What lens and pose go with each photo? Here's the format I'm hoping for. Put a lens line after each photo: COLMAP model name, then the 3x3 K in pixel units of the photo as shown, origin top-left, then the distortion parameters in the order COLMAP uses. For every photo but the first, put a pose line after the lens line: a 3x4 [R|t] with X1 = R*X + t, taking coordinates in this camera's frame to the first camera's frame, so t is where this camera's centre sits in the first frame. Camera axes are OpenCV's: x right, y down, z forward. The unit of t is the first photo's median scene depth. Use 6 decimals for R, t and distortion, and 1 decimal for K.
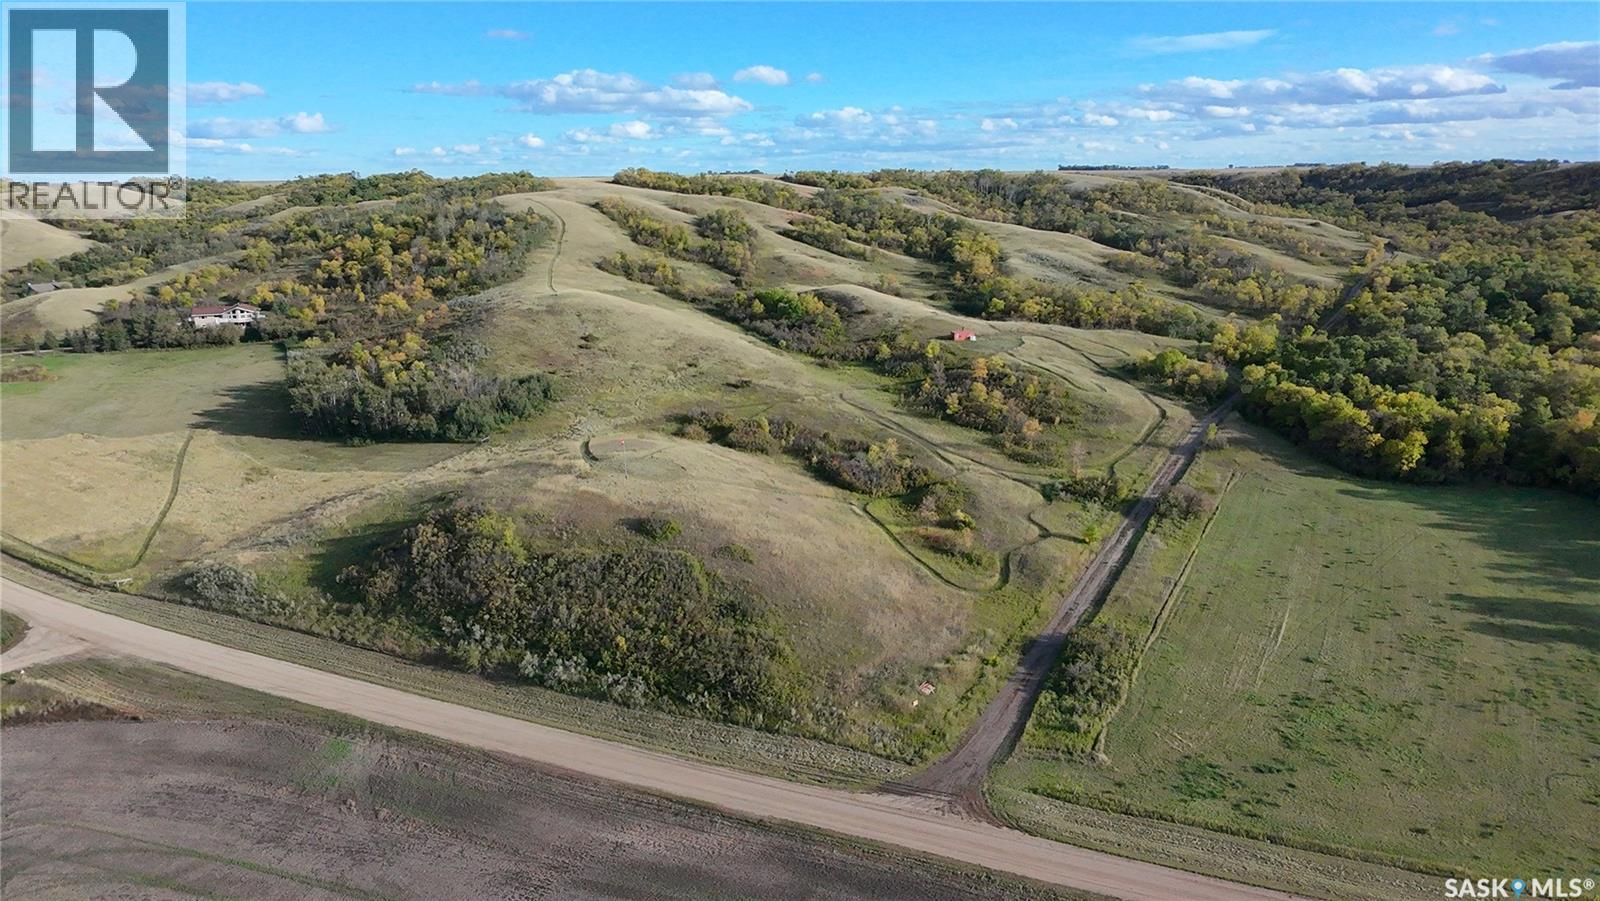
lens RADIAL K [[1023.5, 0, 800.0], [0, 1023.5, 450.5], [0, 0, 1]] dist [0.007066, -0.001951]
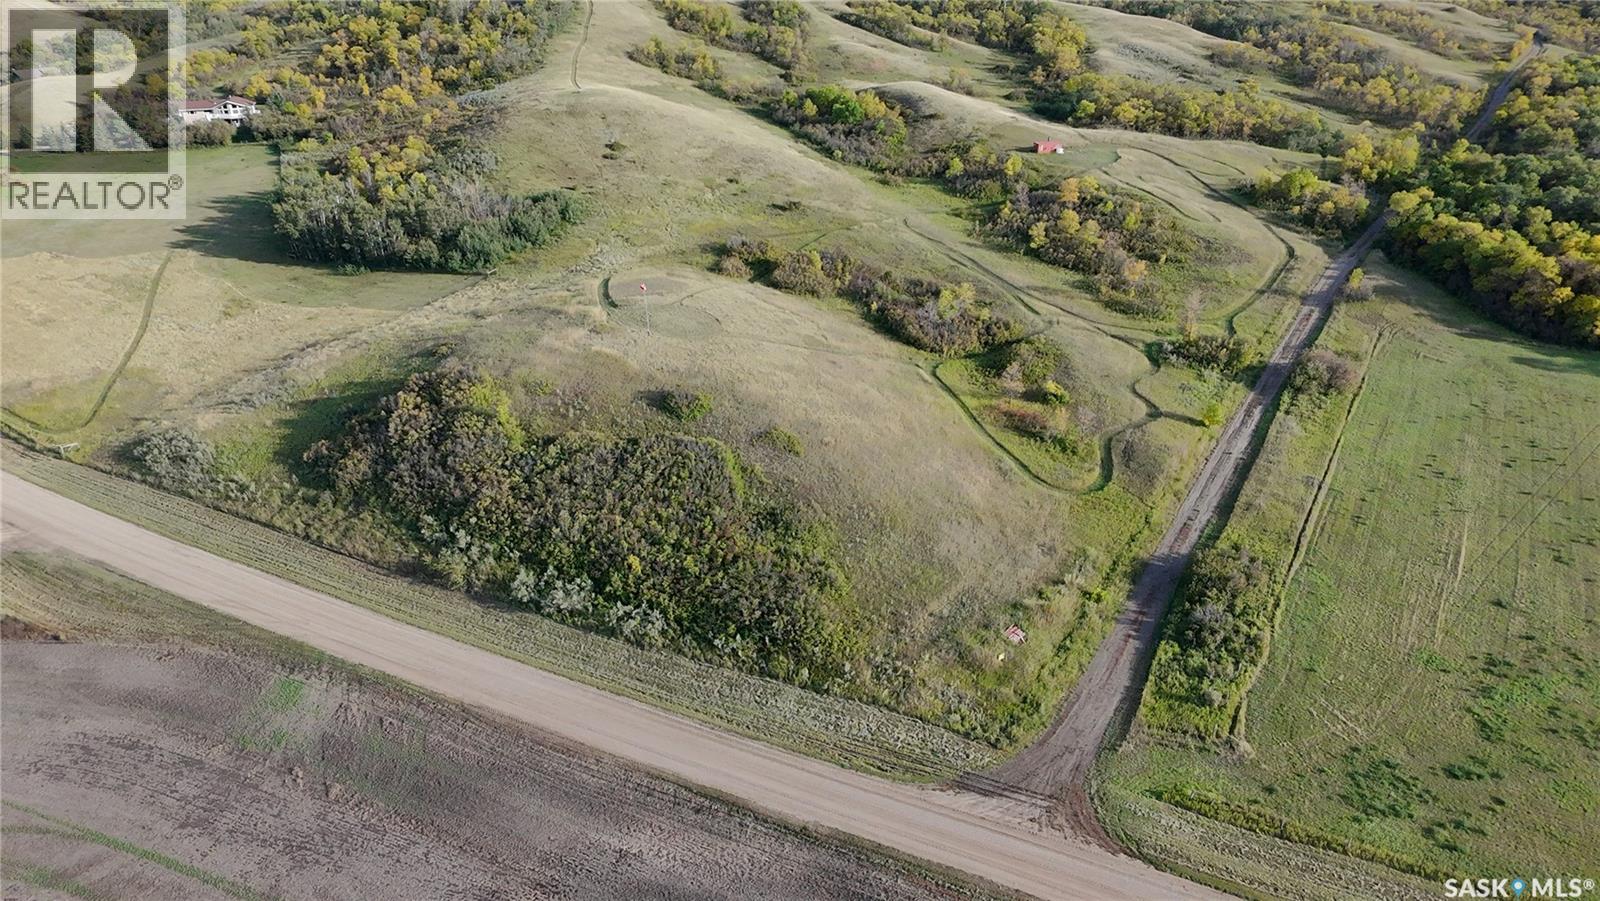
lens RADIAL K [[1023.5, 0, 800.0], [0, 1023.5, 450.5], [0, 0, 1]] dist [0.007066, -0.001951]
pose [[0.998754, 0.025878, -0.042662, -0.007639], [-0.017197, 0.981135, 0.192558, -0.034738], [0.046840, -0.191585, 0.980358, 0.141507]]
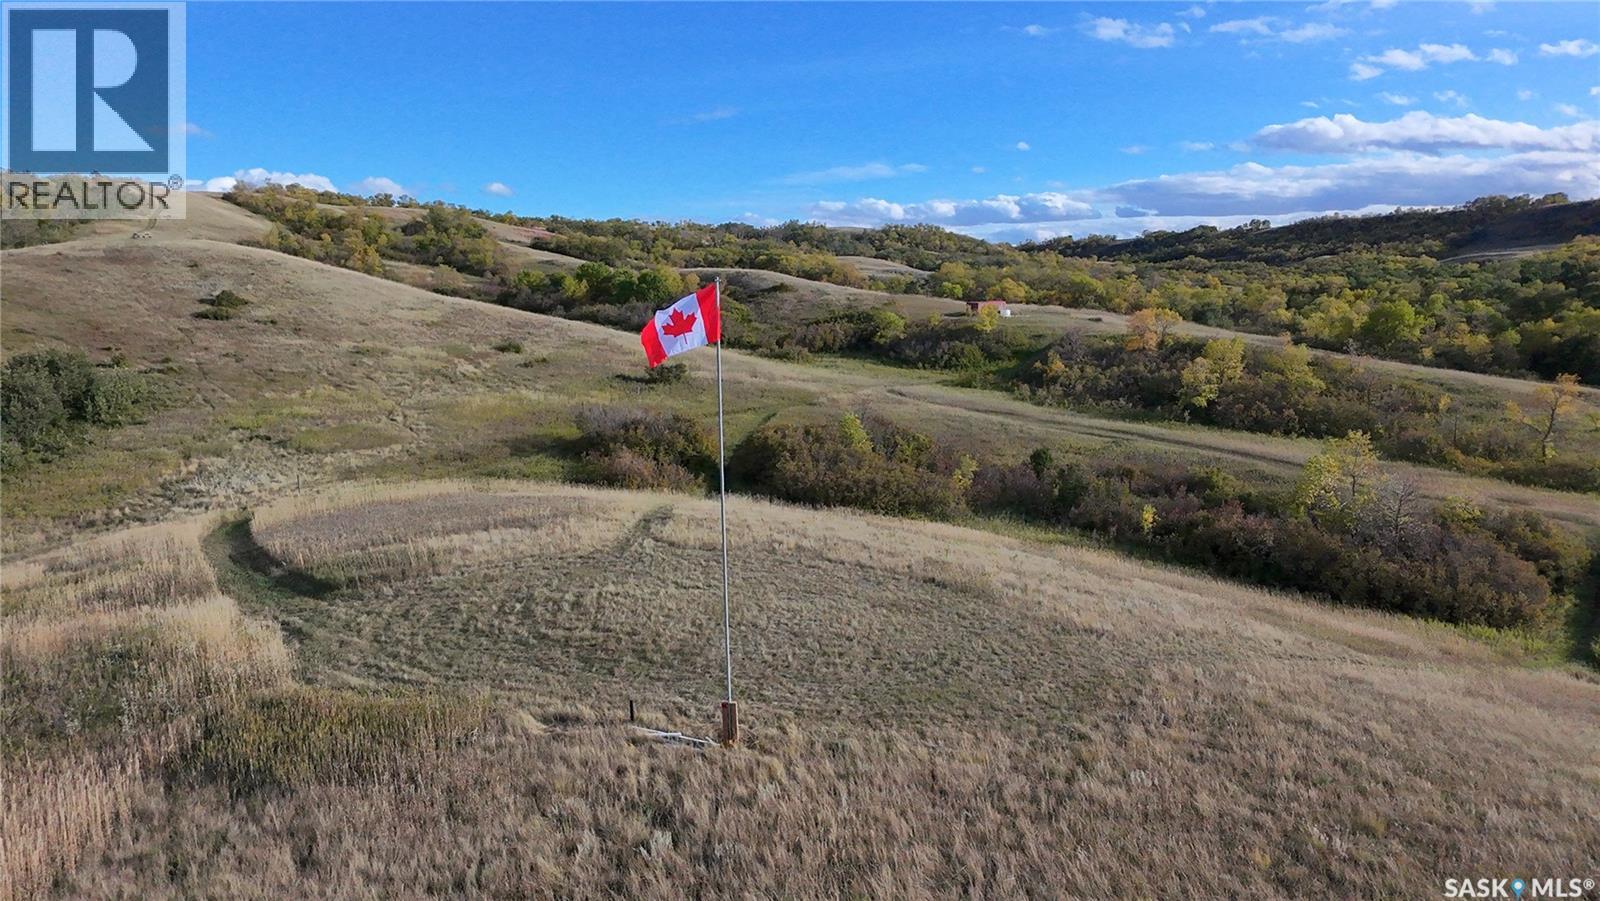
lens RADIAL K [[1023.5, 0, 800.0], [0, 1023.5, 450.5], [0, 0, 1]] dist [0.007066, -0.001951]
pose [[0.949081, -0.054397, 0.310301, -0.156120], [0.087575, 0.991713, -0.094003, 0.008153], [-0.302616, 0.116391, 0.945979, 0.729404]]
